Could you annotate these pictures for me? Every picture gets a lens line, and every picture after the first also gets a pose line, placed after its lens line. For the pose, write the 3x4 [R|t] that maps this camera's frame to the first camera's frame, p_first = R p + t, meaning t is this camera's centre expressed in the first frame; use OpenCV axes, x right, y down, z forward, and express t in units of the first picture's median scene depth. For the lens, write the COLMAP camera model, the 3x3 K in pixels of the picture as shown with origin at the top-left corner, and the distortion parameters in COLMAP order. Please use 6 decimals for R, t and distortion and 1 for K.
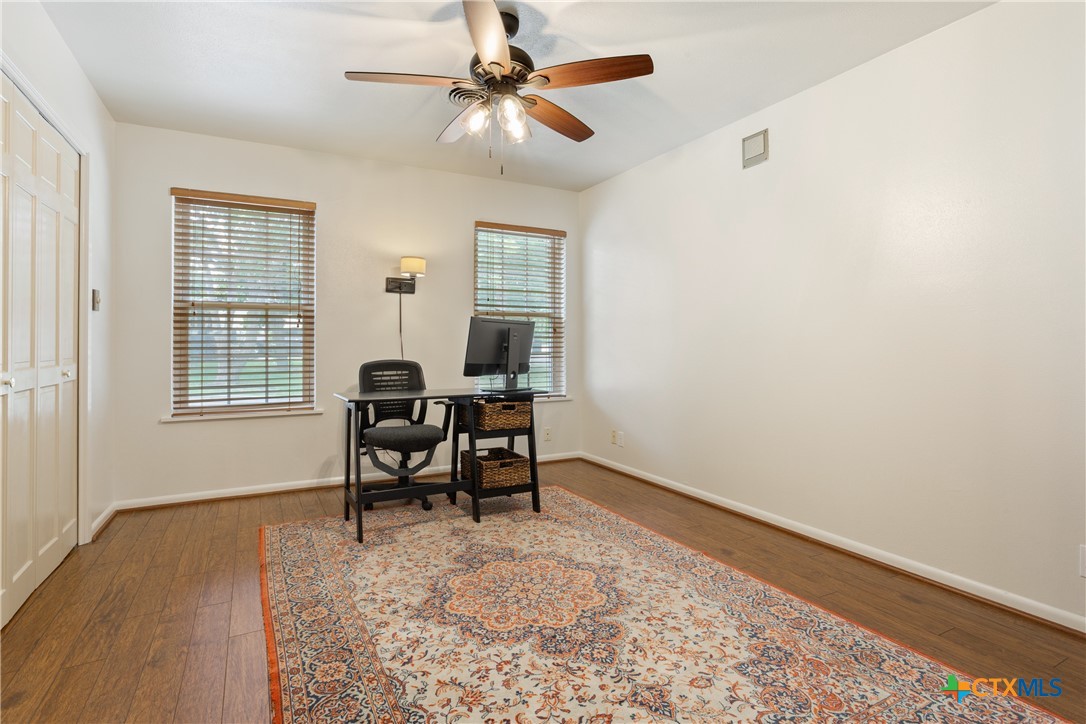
lens RADIAL K [[552.3, 0, 546.0], [0, 552.3, 353.3], [0, 0, 1]] dist [-0.004490, 0.004987]
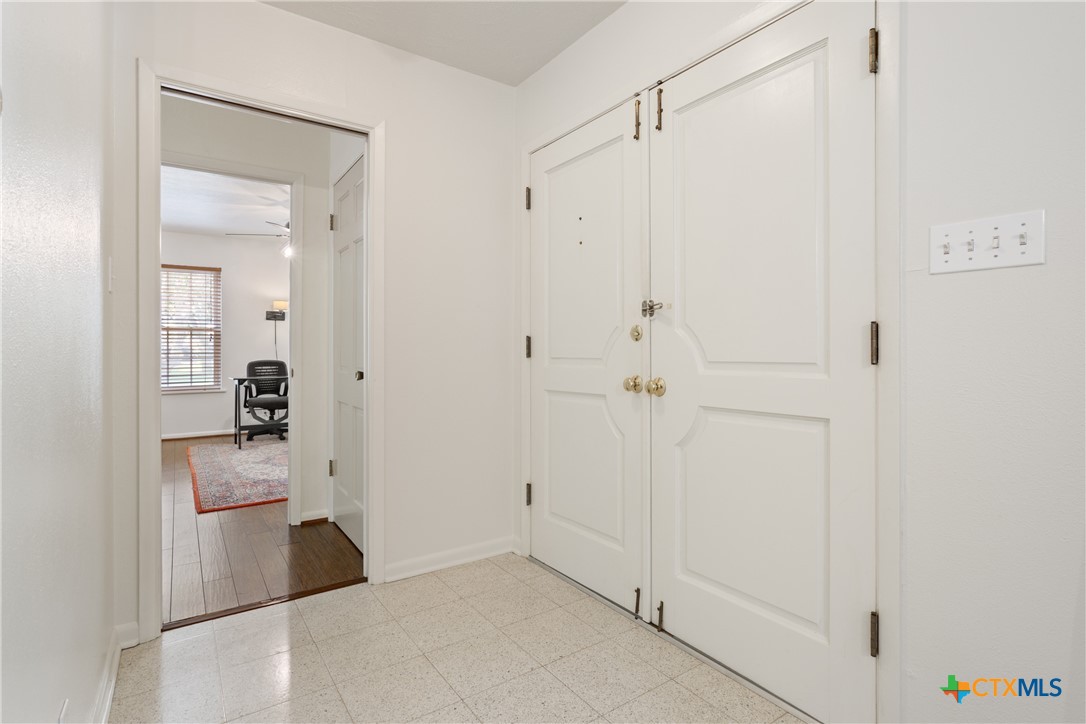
lens RADIAL K [[552.3, 0, 540.0], [0, 552.3, 360.0], [0, 0, 1]] dist [-0.004490, 0.004987]
pose [[0.995809, -0.005322, 0.091304, 0.411062], [0.005389, 0.999985, -0.000490, 0.017306], [-0.091300, 0.000980, 0.995823, -0.794380]]
